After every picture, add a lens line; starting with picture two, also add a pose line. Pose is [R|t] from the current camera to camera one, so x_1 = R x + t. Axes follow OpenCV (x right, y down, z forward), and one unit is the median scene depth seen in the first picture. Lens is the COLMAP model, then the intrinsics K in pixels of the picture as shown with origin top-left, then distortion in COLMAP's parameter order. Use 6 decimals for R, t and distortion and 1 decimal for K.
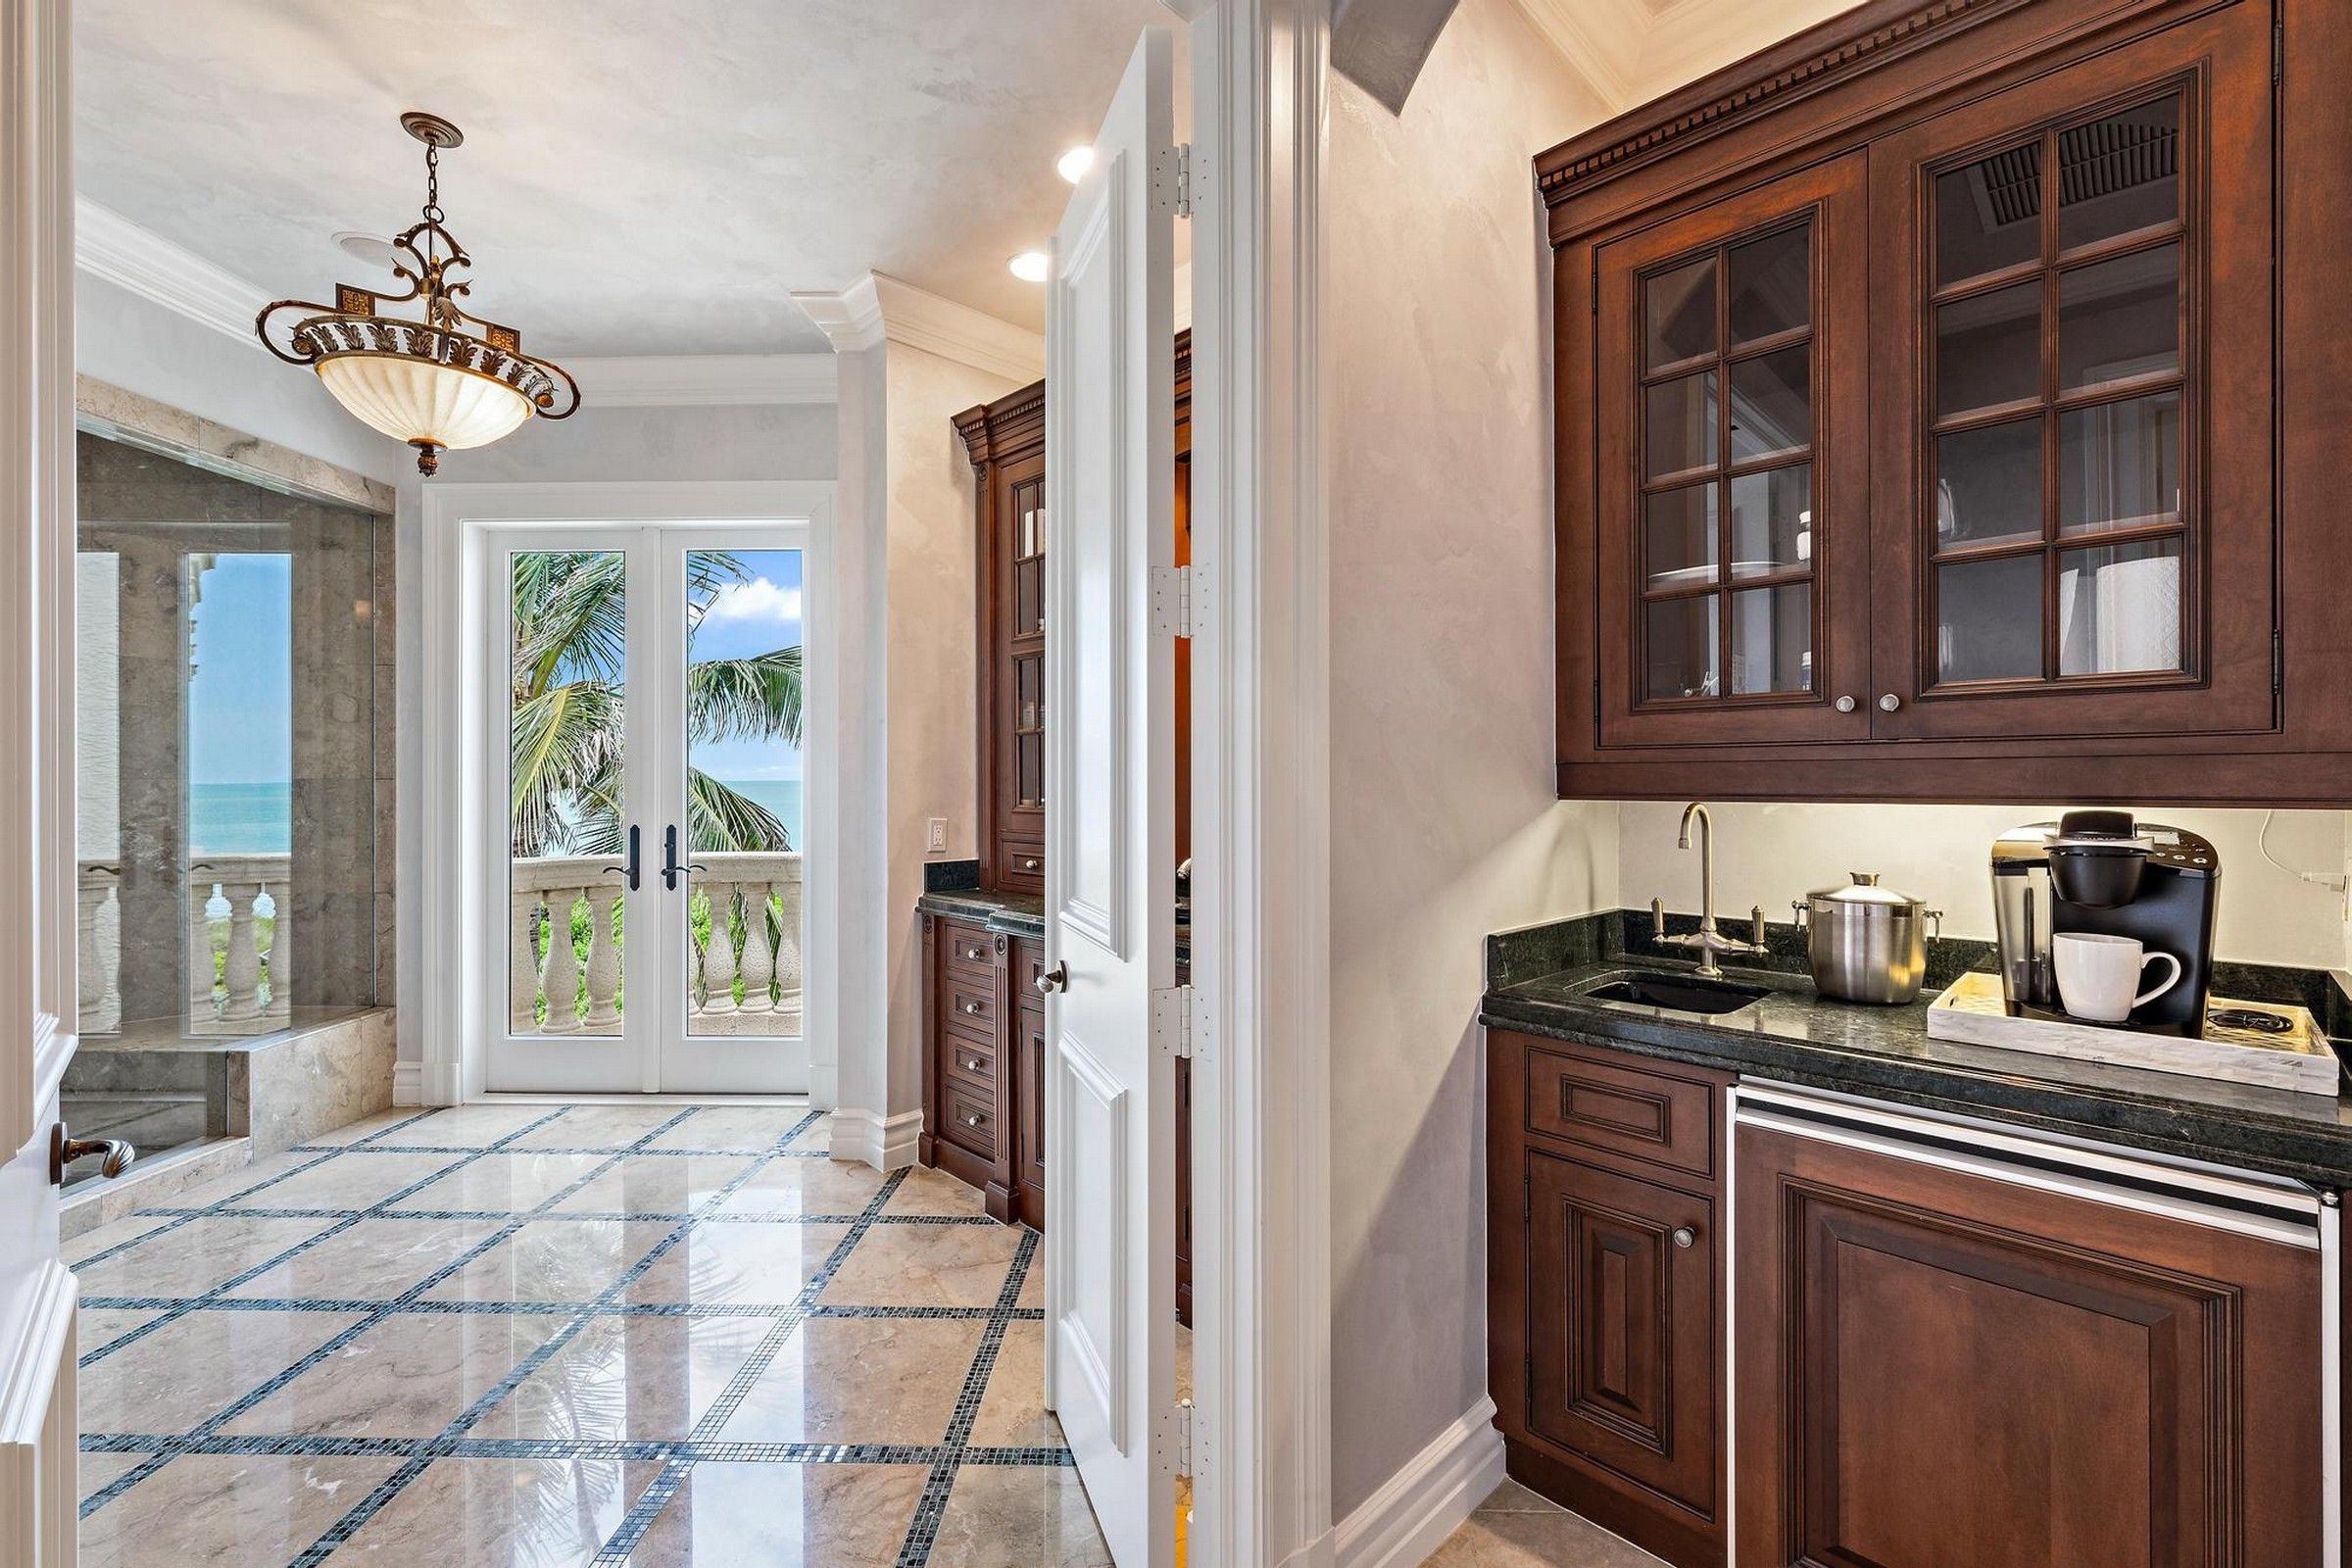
lens RADIAL K [[998.6, 0, 1176.0], [0, 998.6, 784.0], [0, 0, 1]] dist [-0.000873, -0.000350]
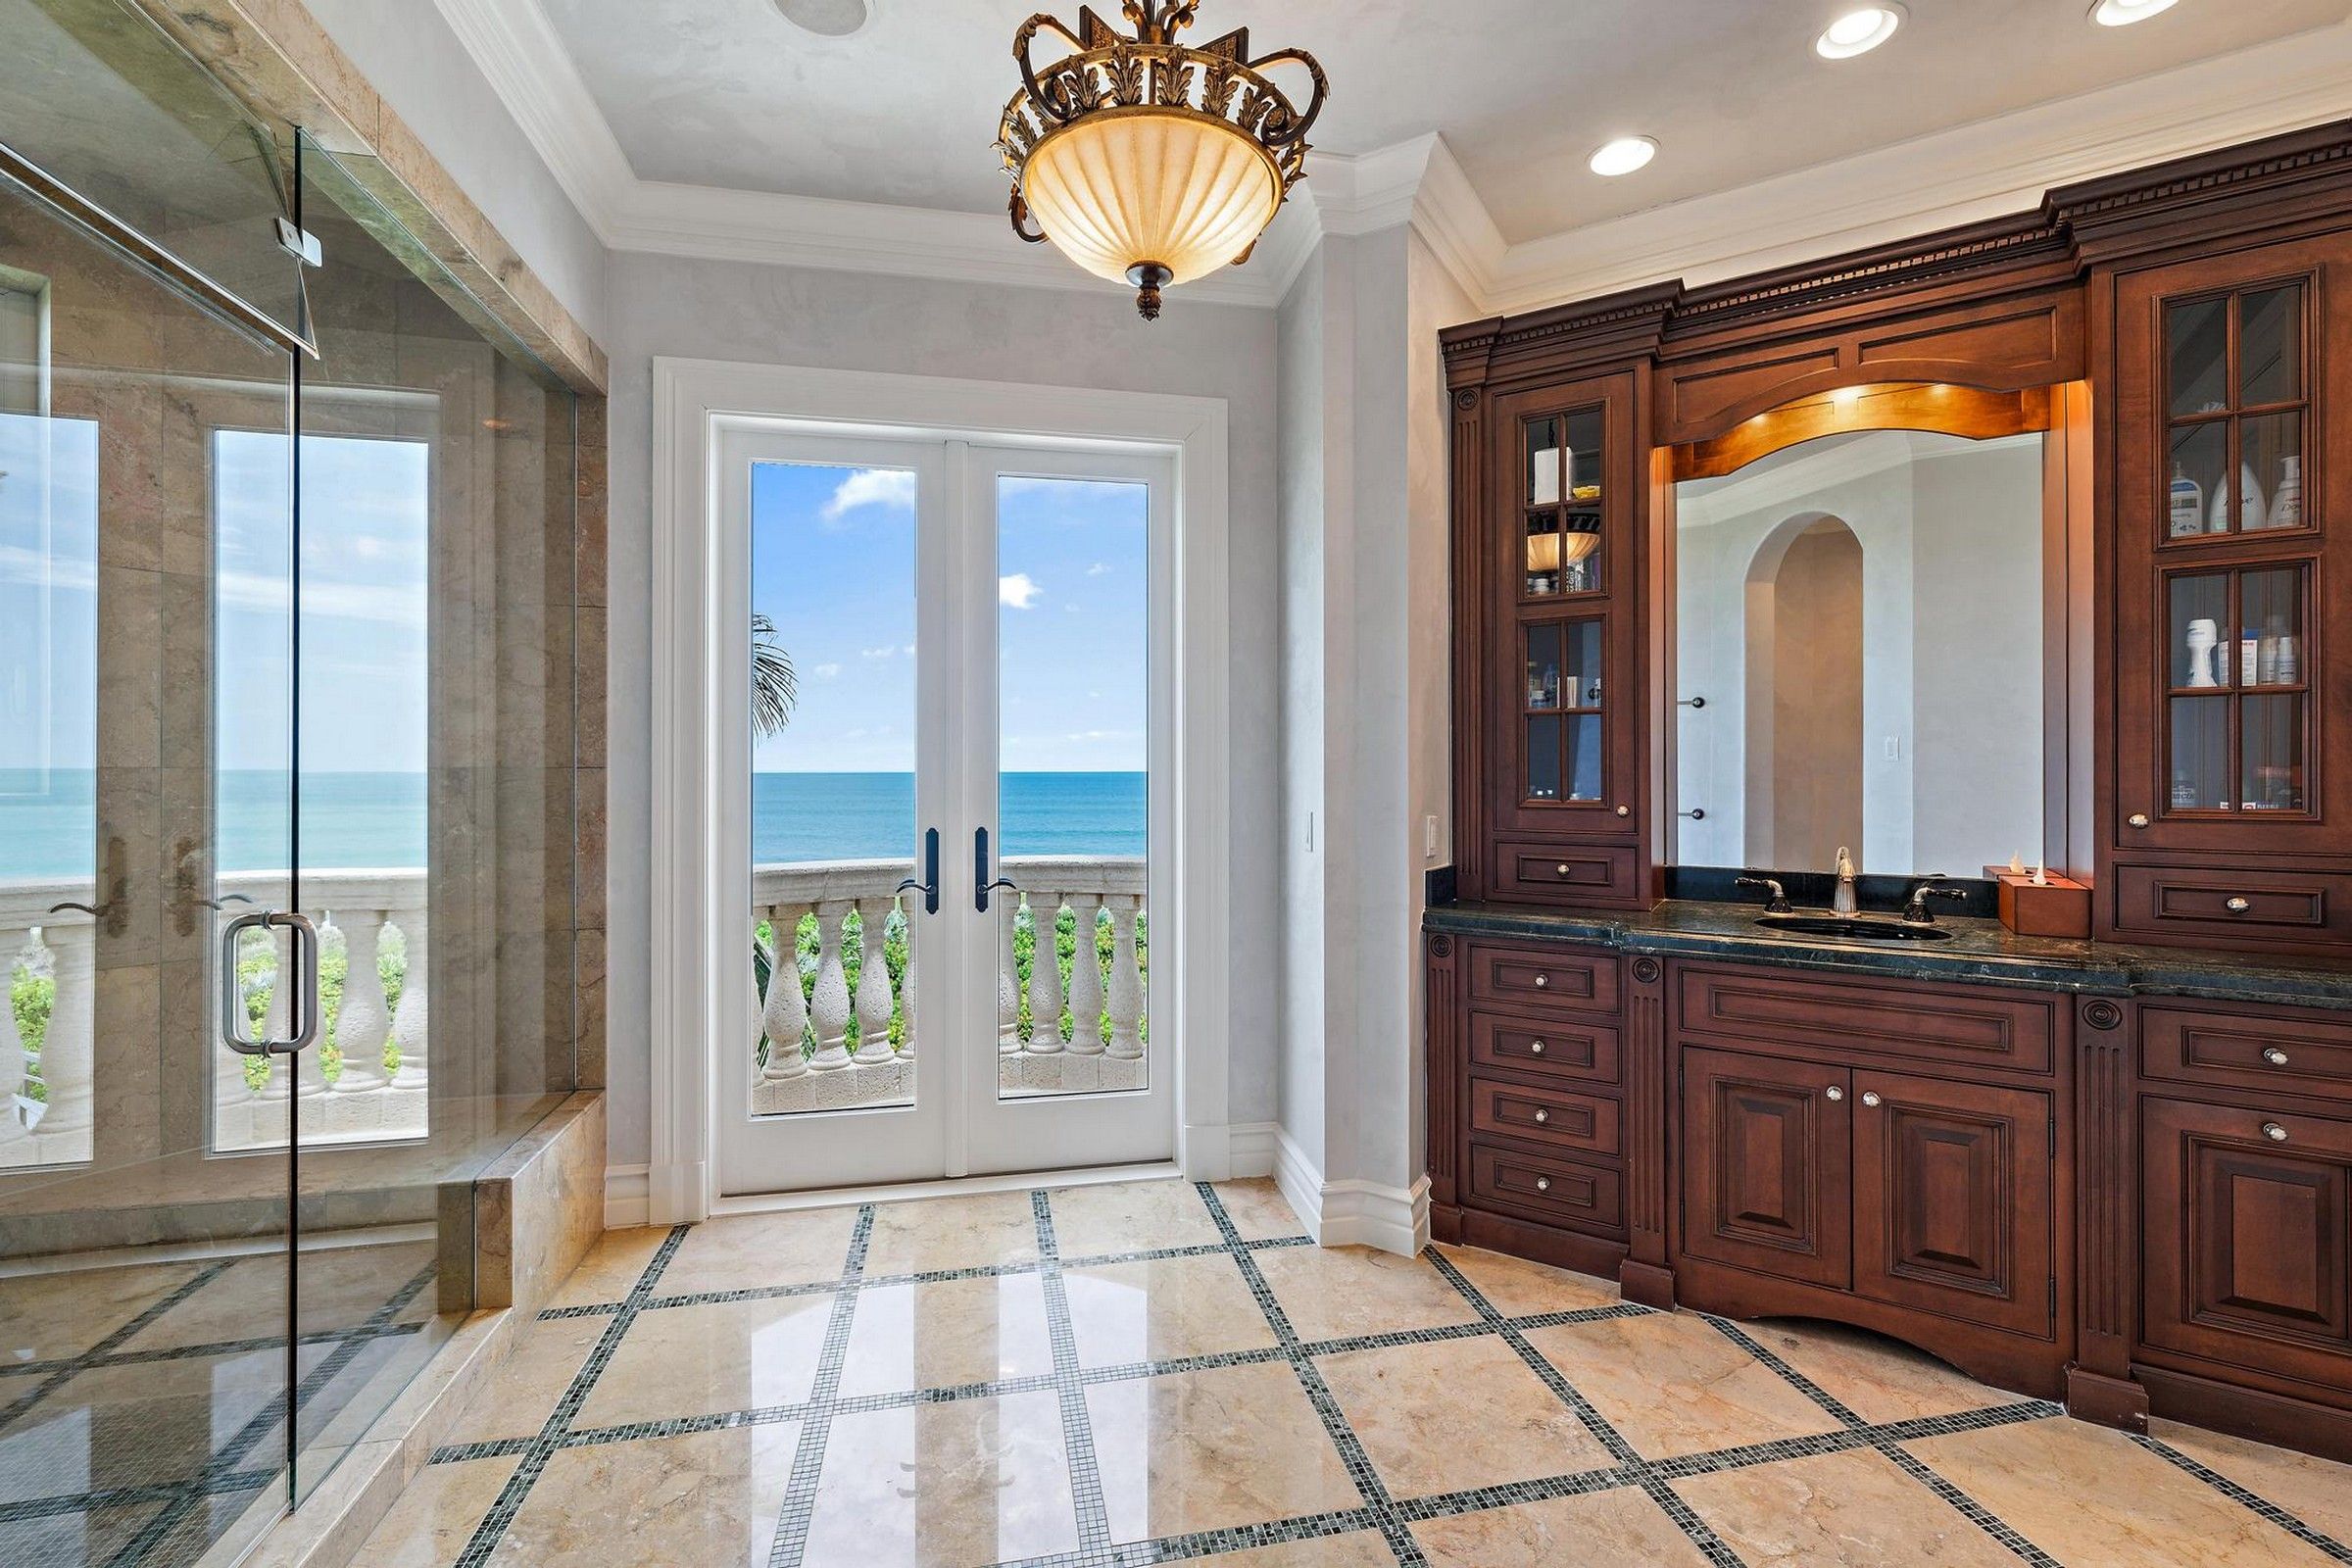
lens RADIAL K [[1022.0, 0, 1179.1], [0, 1022.0, 771.7], [0, 0, 1]] dist [0.001253, 0.000086]
pose [[0.973875, 0.000405, 0.227083, -0.563887], [0.000636, 0.999990, -0.004513, 0.001222], [-0.227082, 0.004540, 0.973865, 0.204178]]
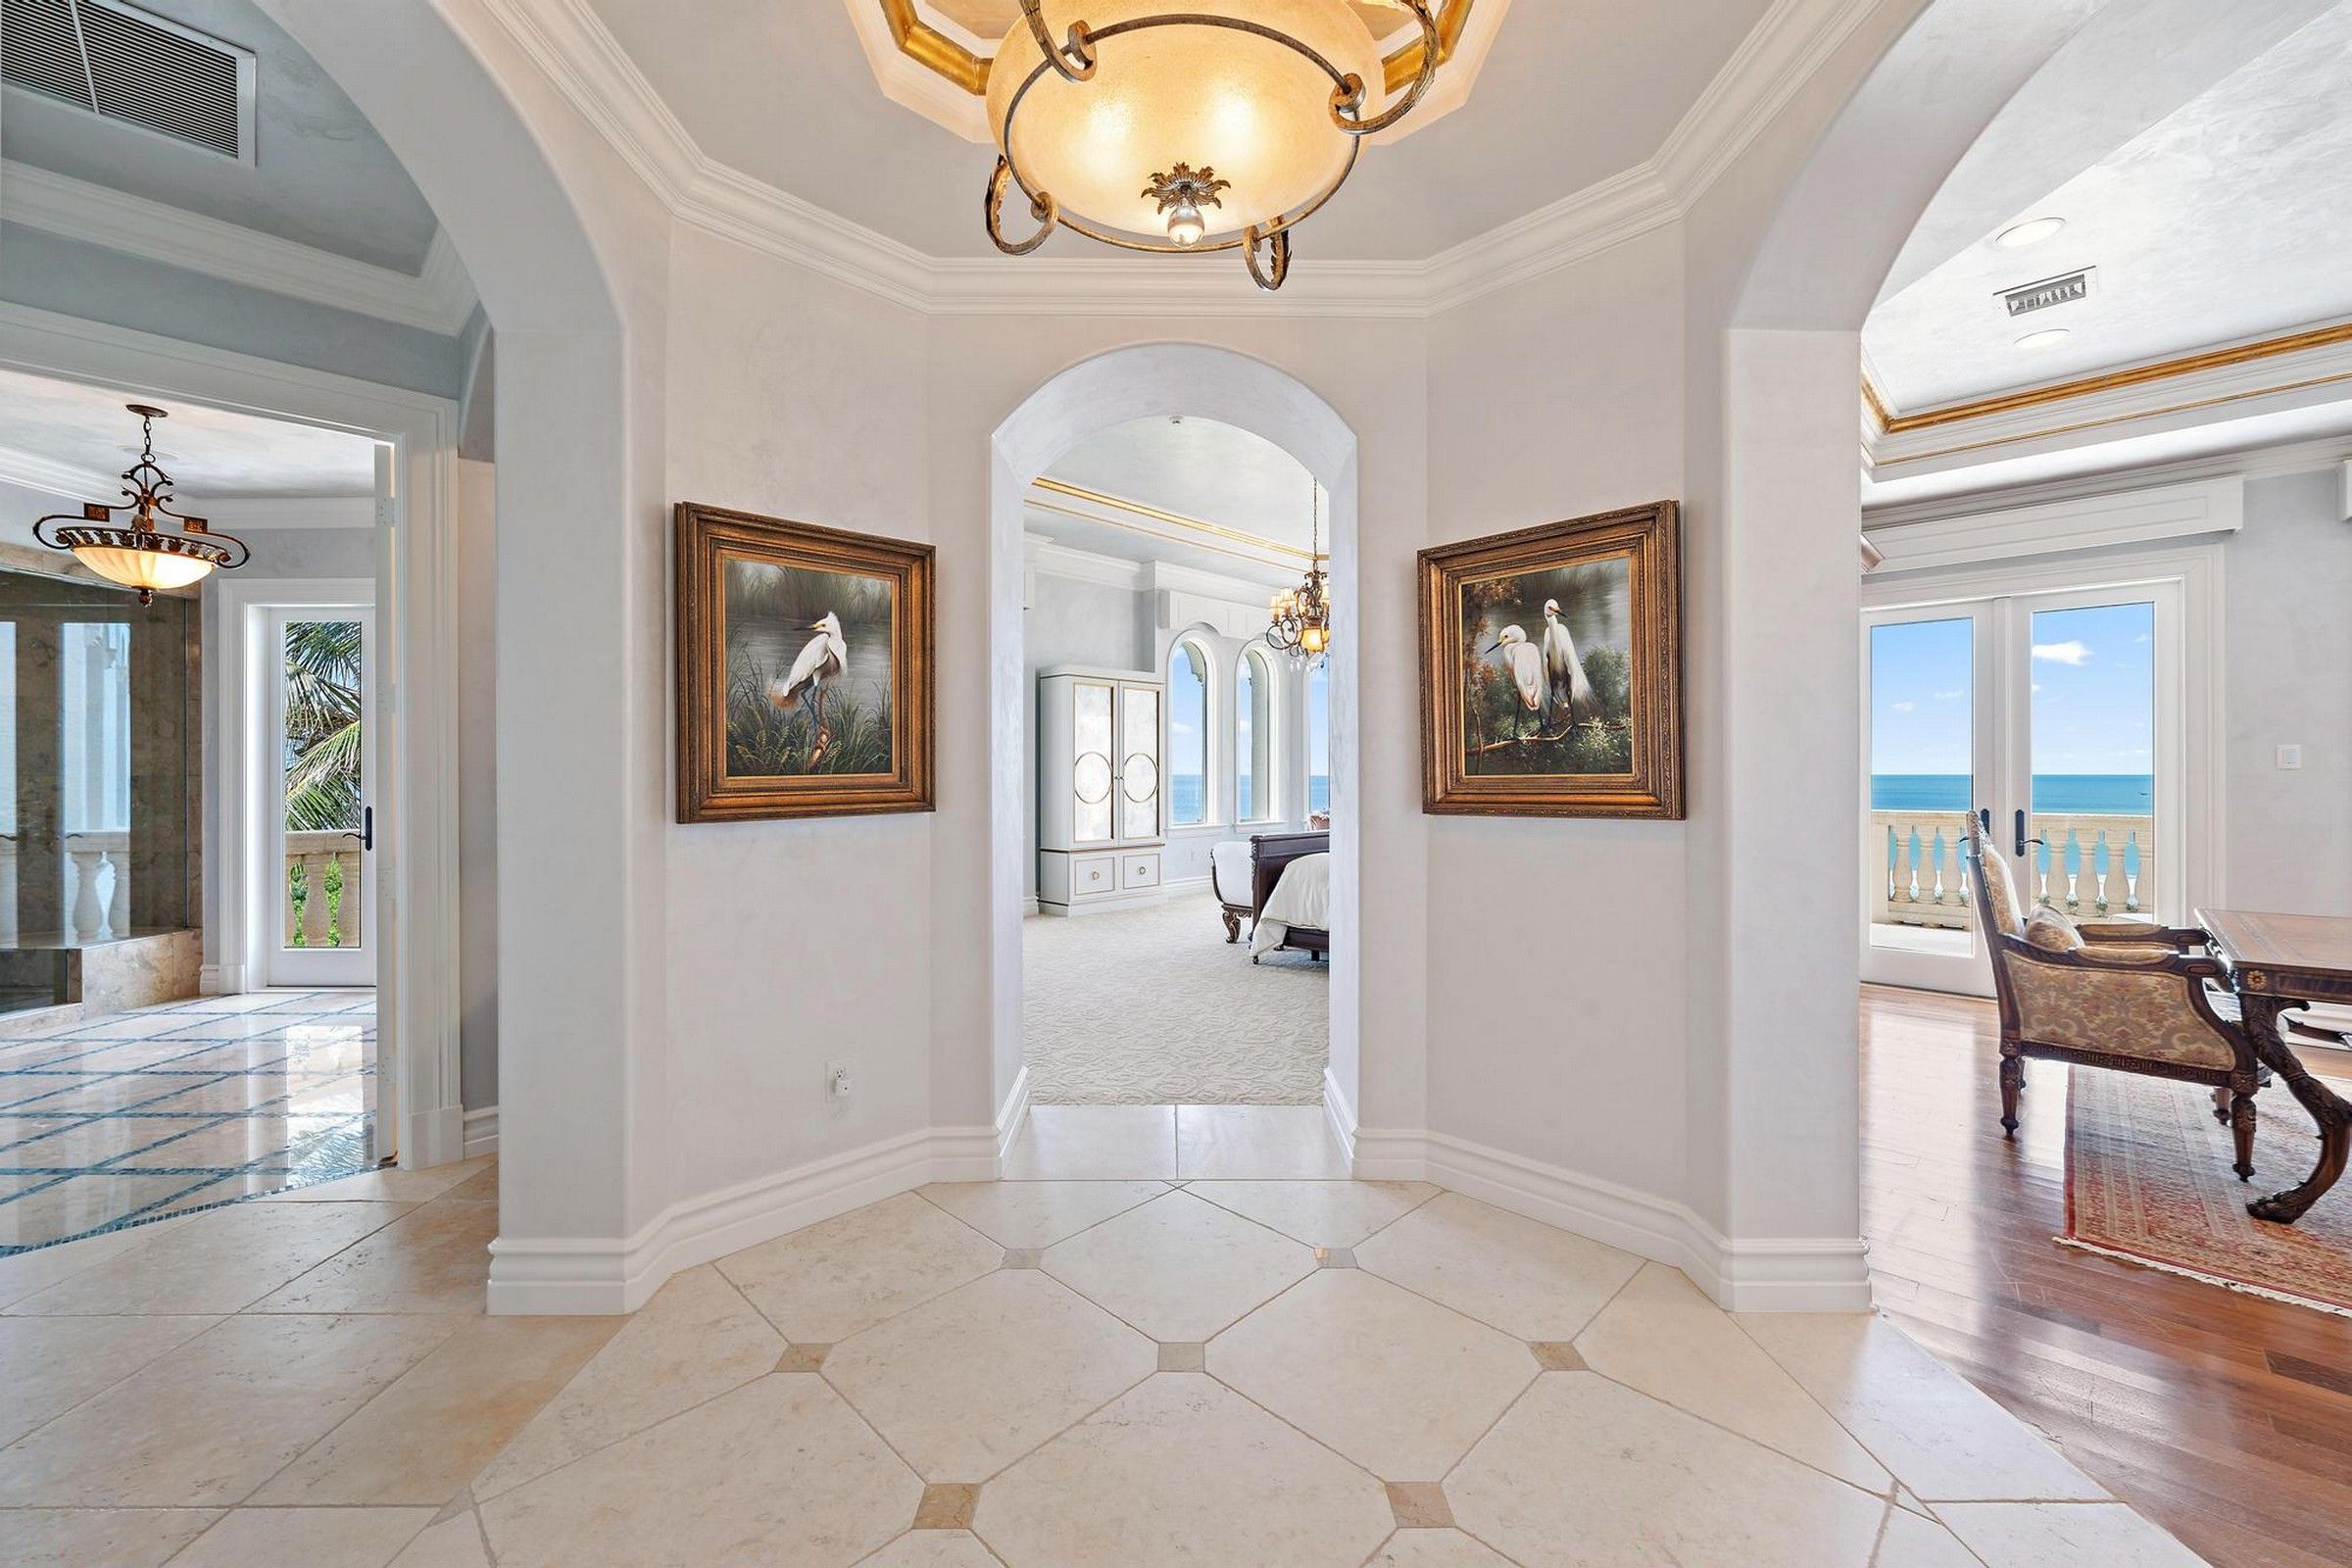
lens RADIAL K [[939.4, 0, 1169.5], [0, 939.4, 779.4], [0, 0, 1]] dist [-0.000158, -0.000038]
pose [[0.999863, 0.000954, 0.016523, 0.663655], [-0.000992, 0.999997, 0.002338, -0.004431], [-0.016520, -0.002354, 0.999861, -0.444674]]
